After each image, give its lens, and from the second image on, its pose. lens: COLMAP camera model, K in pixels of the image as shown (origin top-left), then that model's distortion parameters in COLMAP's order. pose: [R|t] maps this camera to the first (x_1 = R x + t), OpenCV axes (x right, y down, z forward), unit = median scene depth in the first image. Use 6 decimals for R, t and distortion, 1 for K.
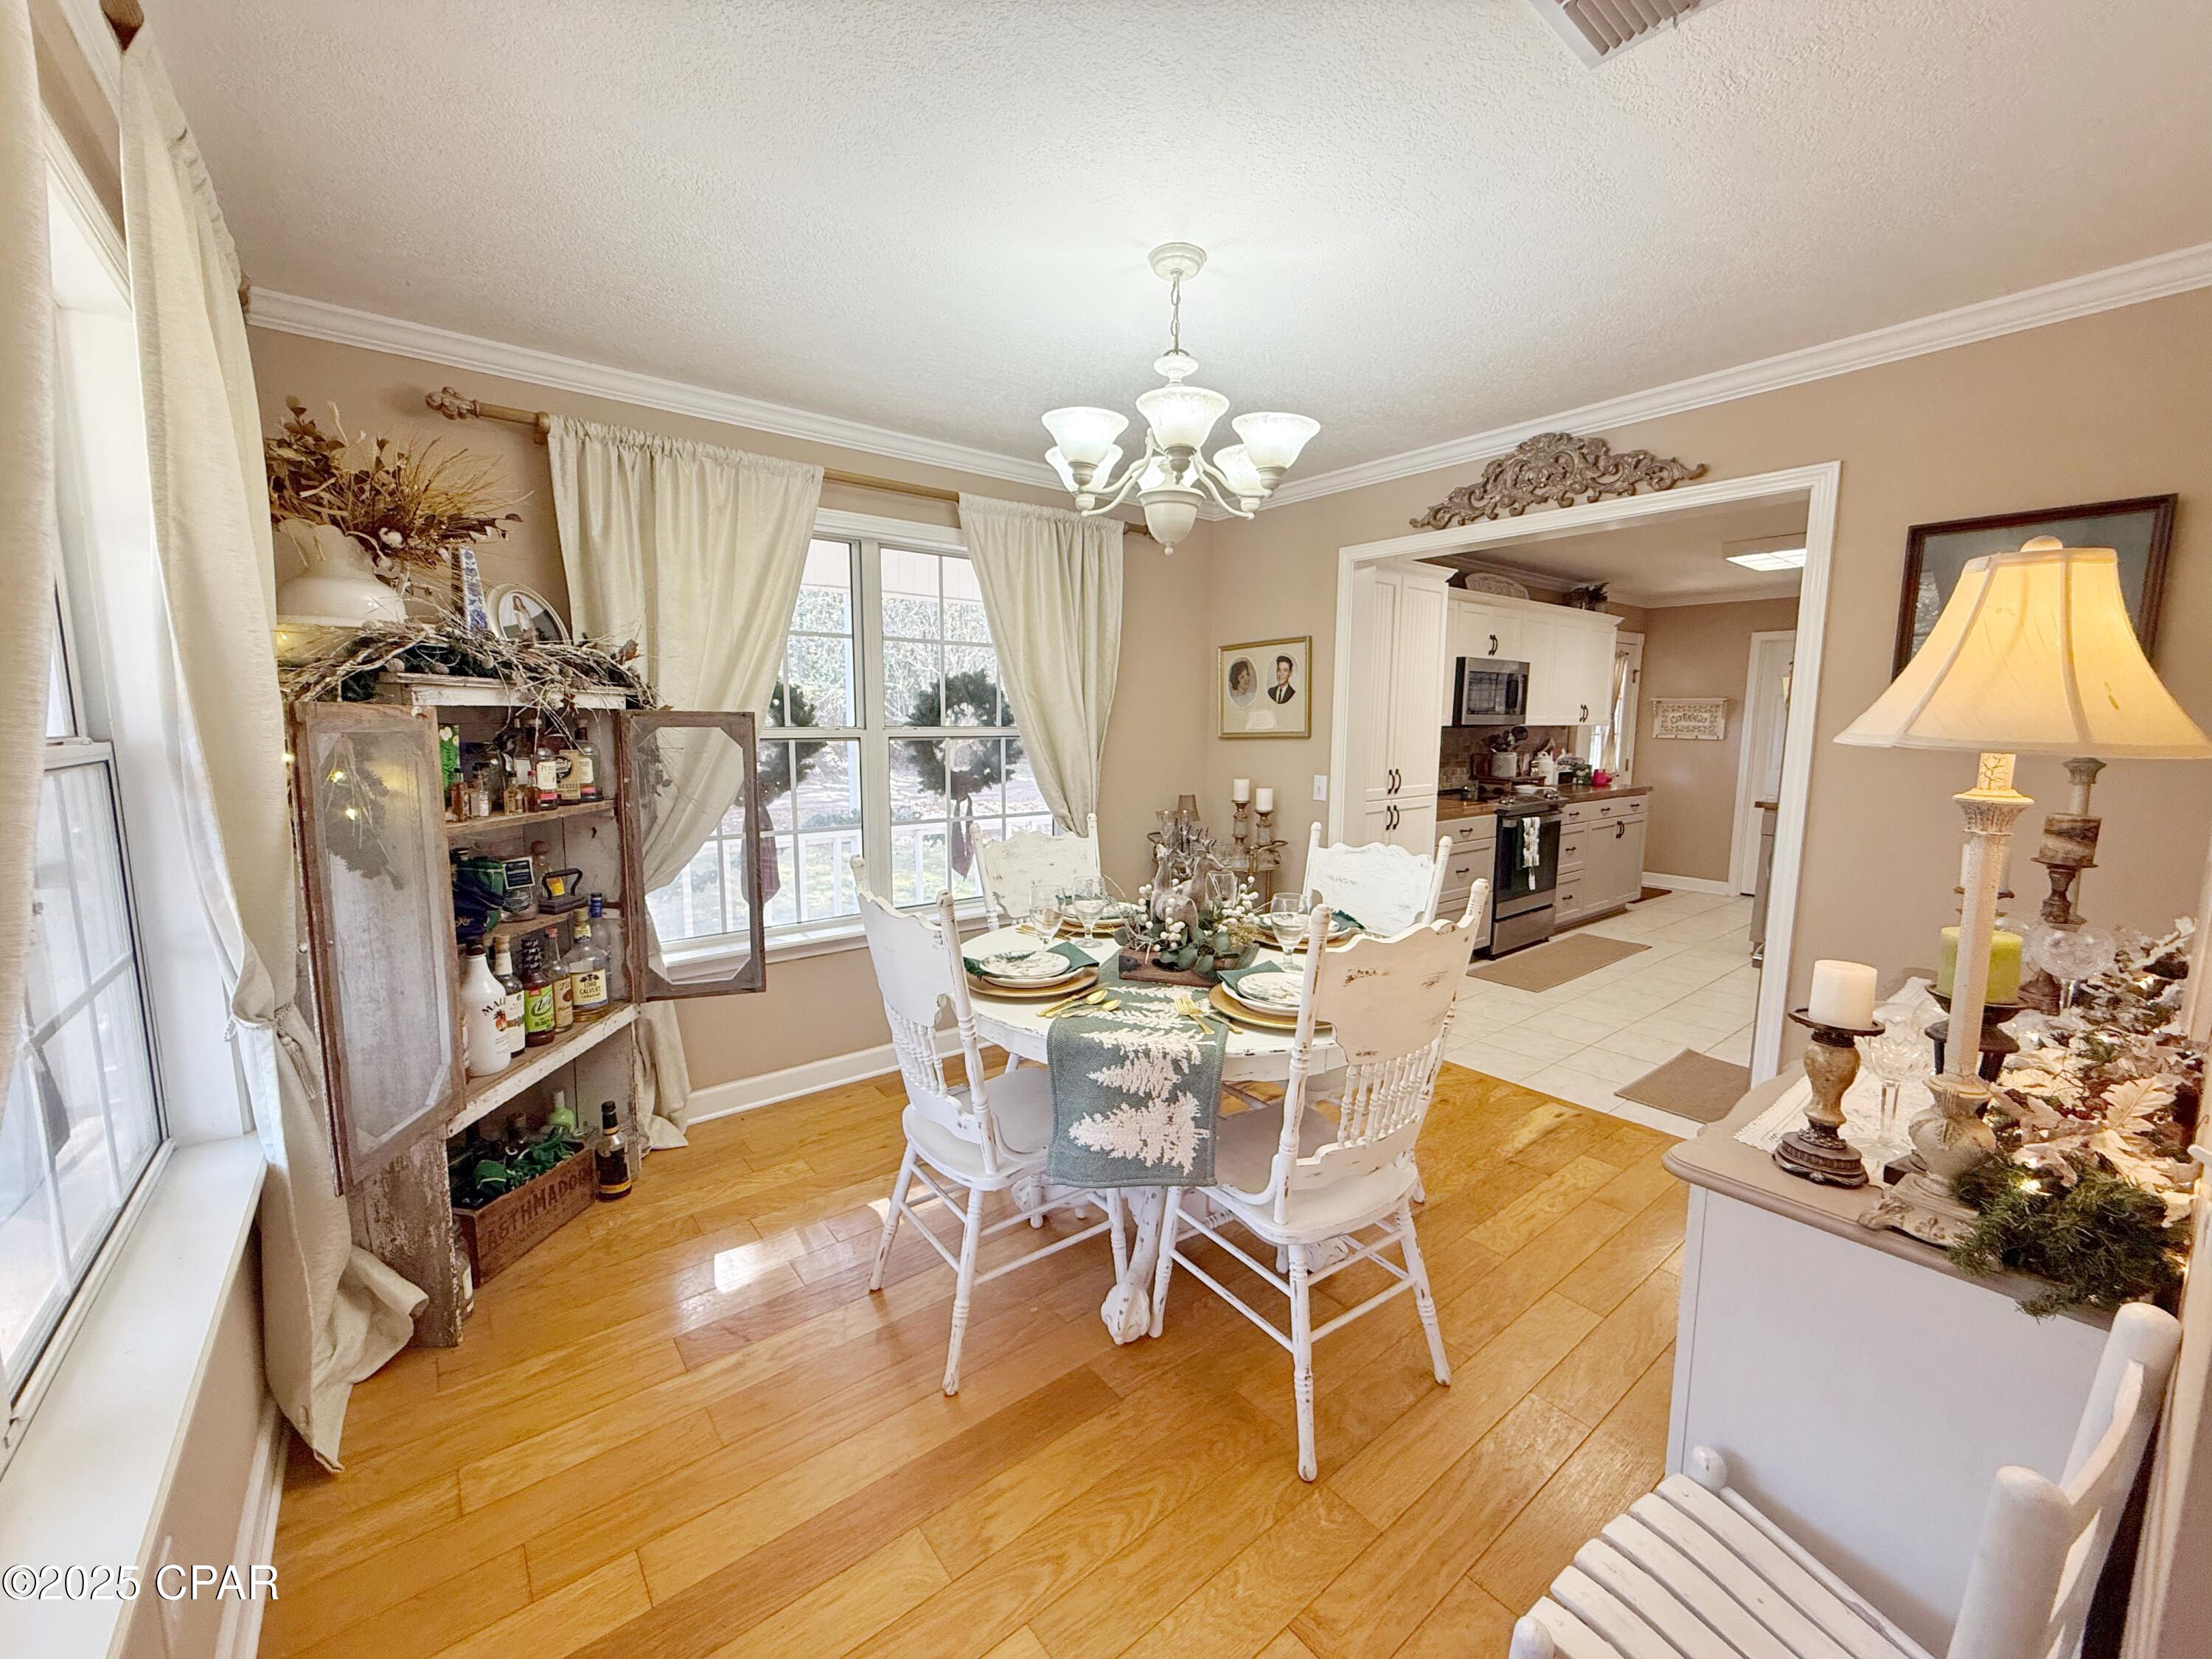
lens RADIAL K [[880.7, 0, 1100.8], [0, 880.7, 830.3], [0, 0, 1]] dist [-0.000296, 0.000099]
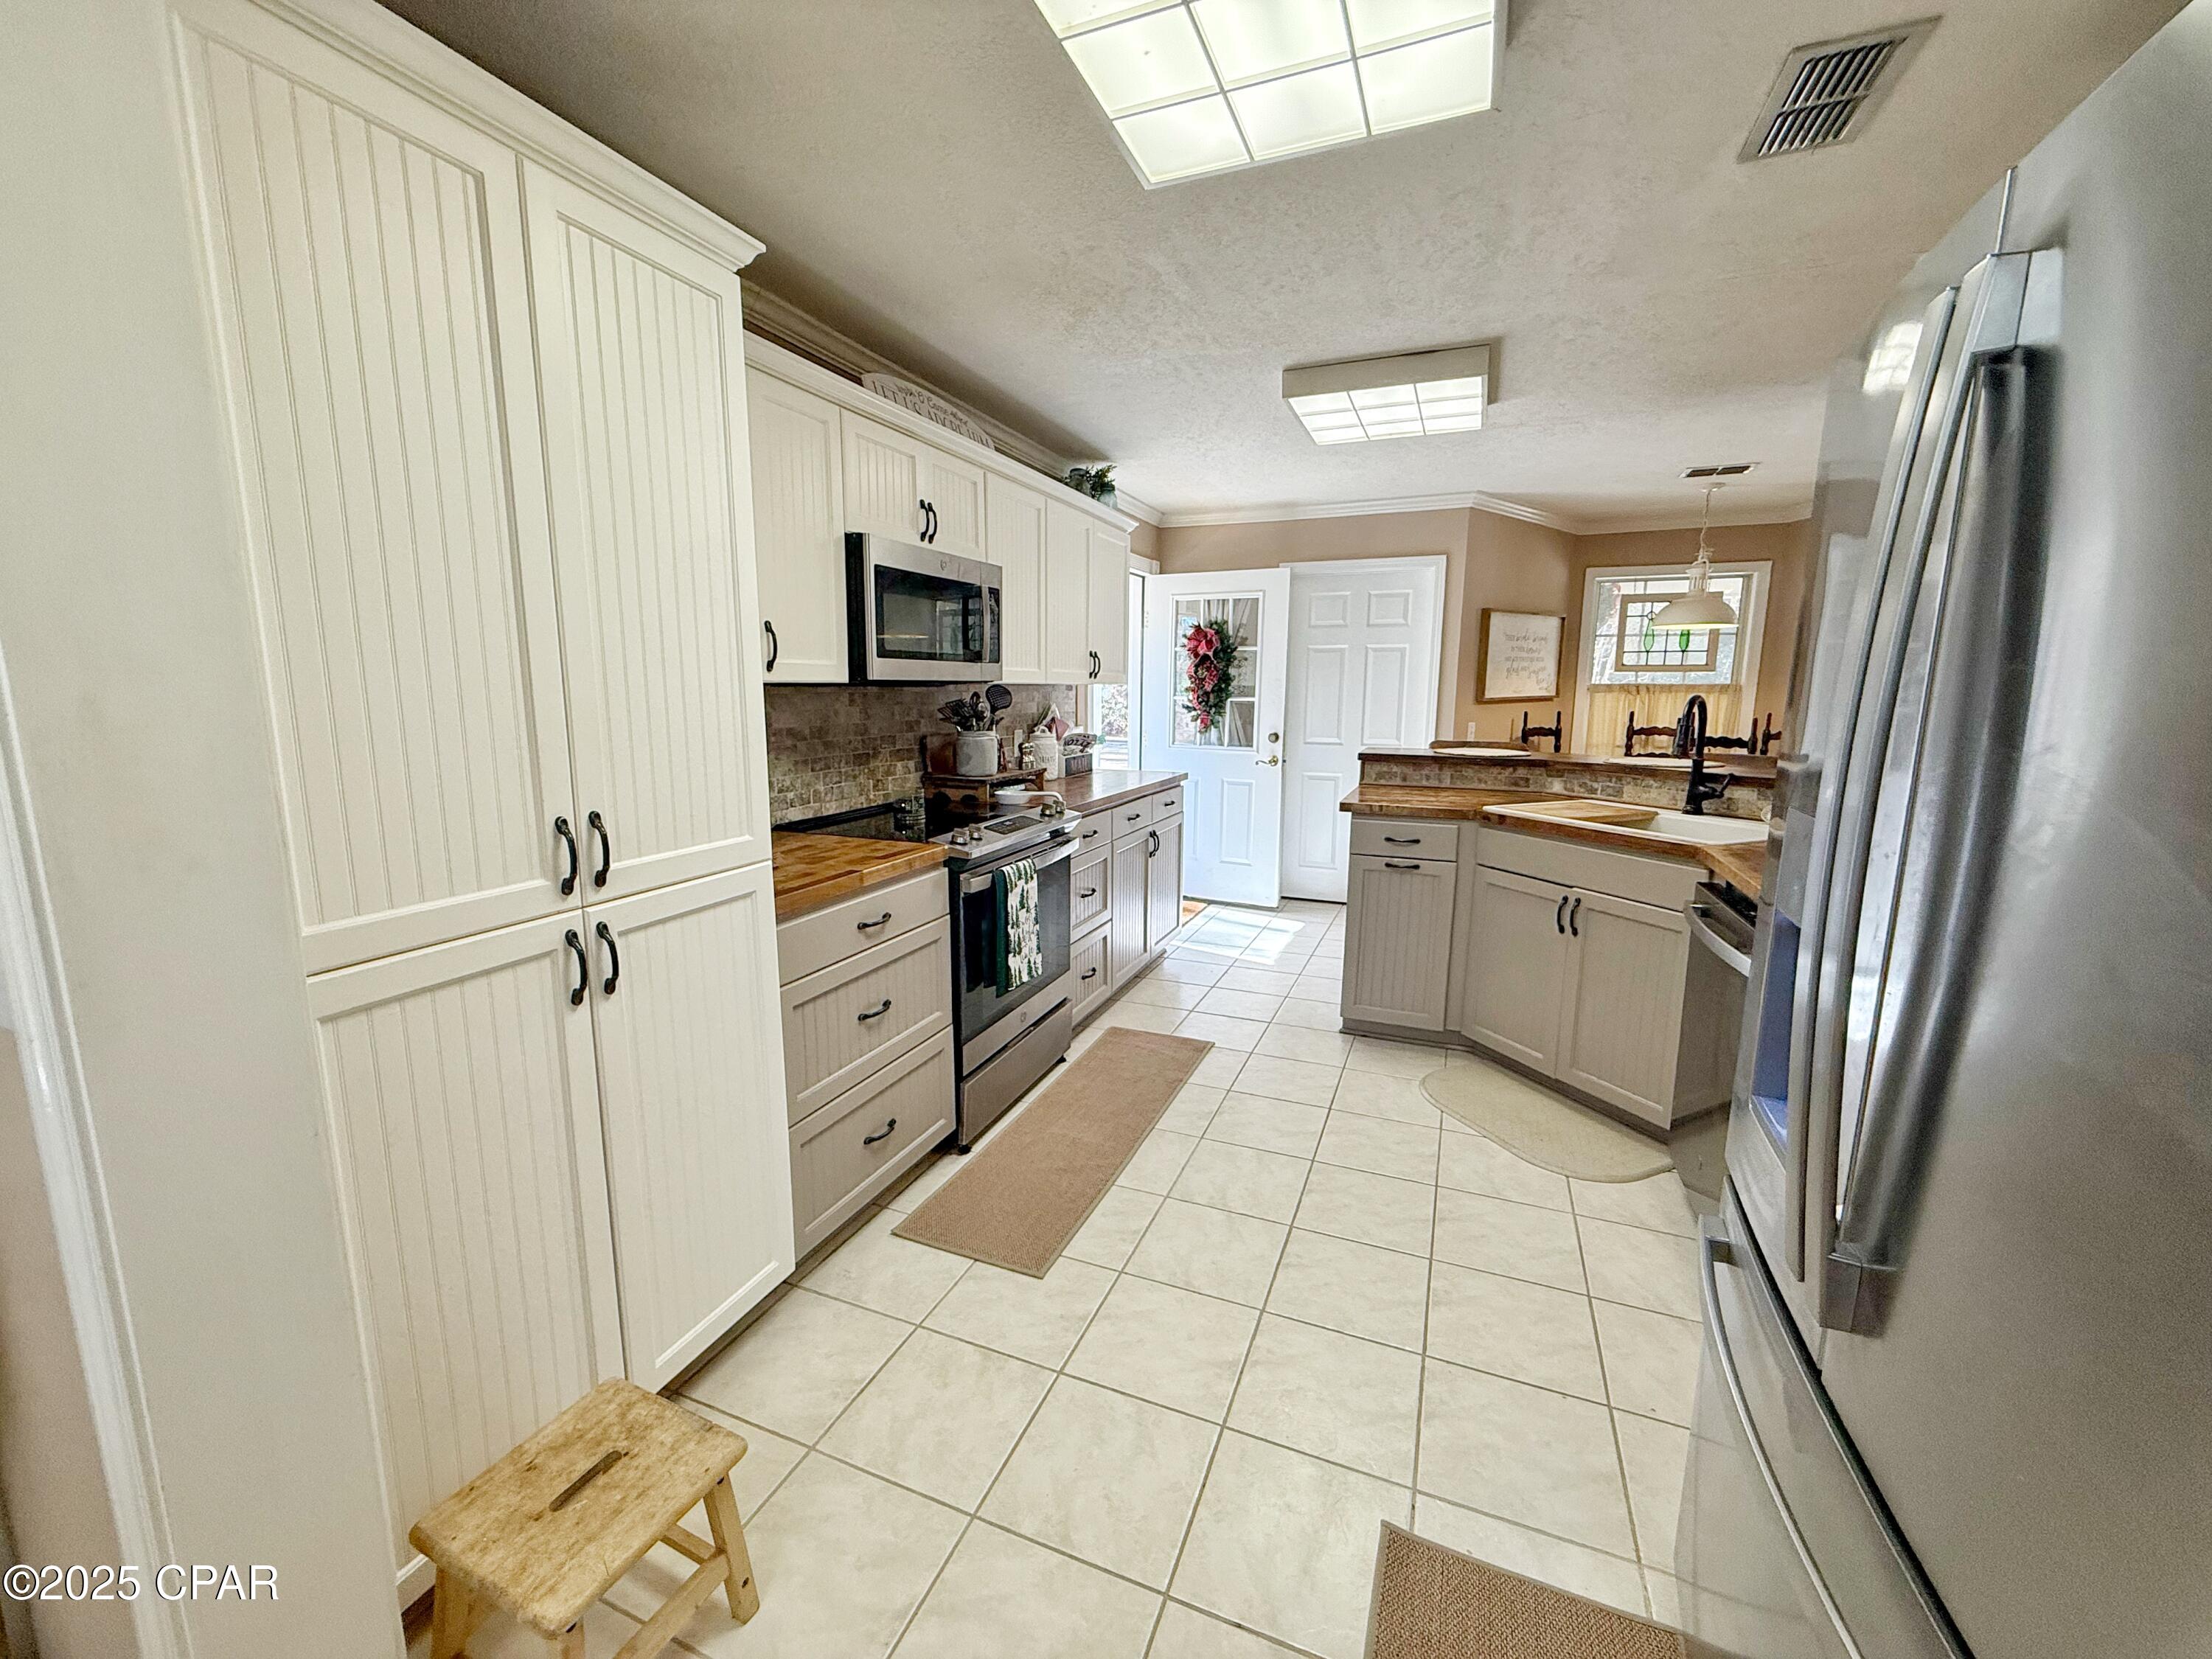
lens RADIAL K [[880.7, 0, 1100.8], [0, 880.7, 830.3], [0, 0, 1]] dist [-0.000296, 0.000099]
pose [[0.875076, -0.080804, 0.477192, 0.268801], [0.063110, 0.996597, 0.053025, -0.053081], [-0.479853, -0.016285, 0.877198, 0.491291]]
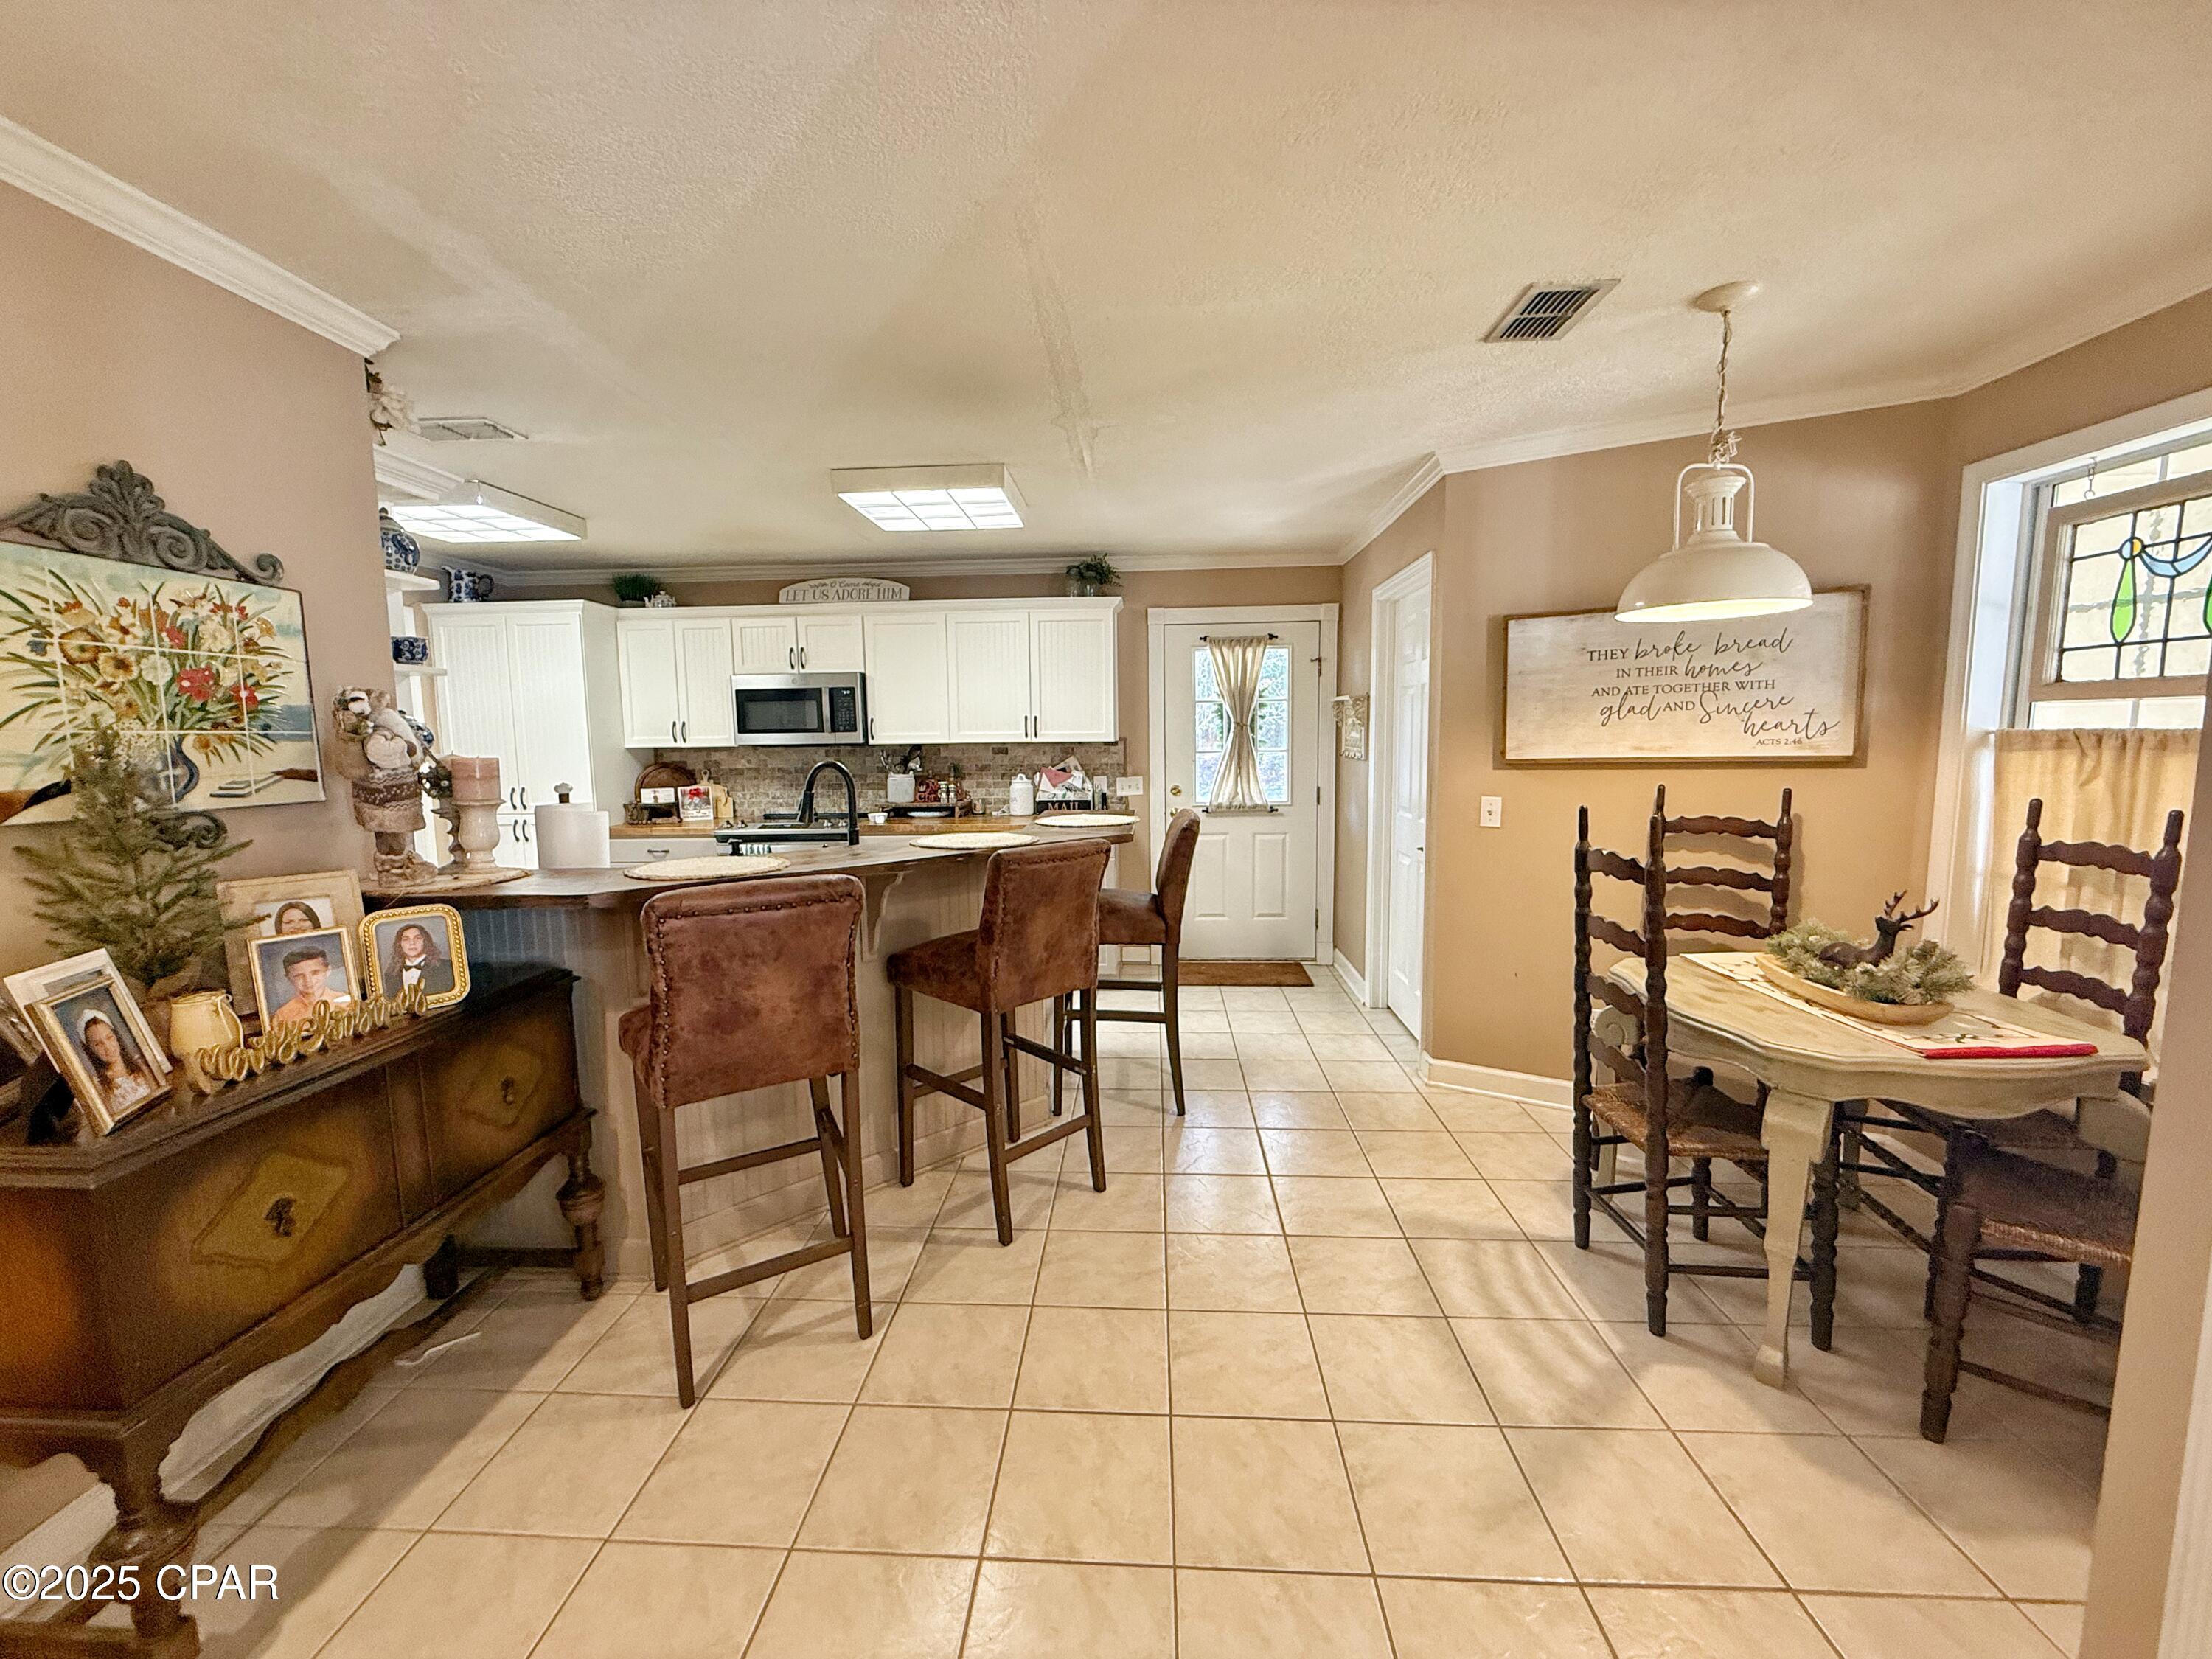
lens RADIAL K [[880.7, 0, 1100.8], [0, 880.7, 830.3], [0, 0, 1]] dist [-0.000296, 0.000099]
pose [[0.747901, 0.056956, -0.661363, 1.269715], [-0.067961, 0.997647, 0.009063, -0.058051], [0.660323, 0.038169, 0.750011, 0.508280]]
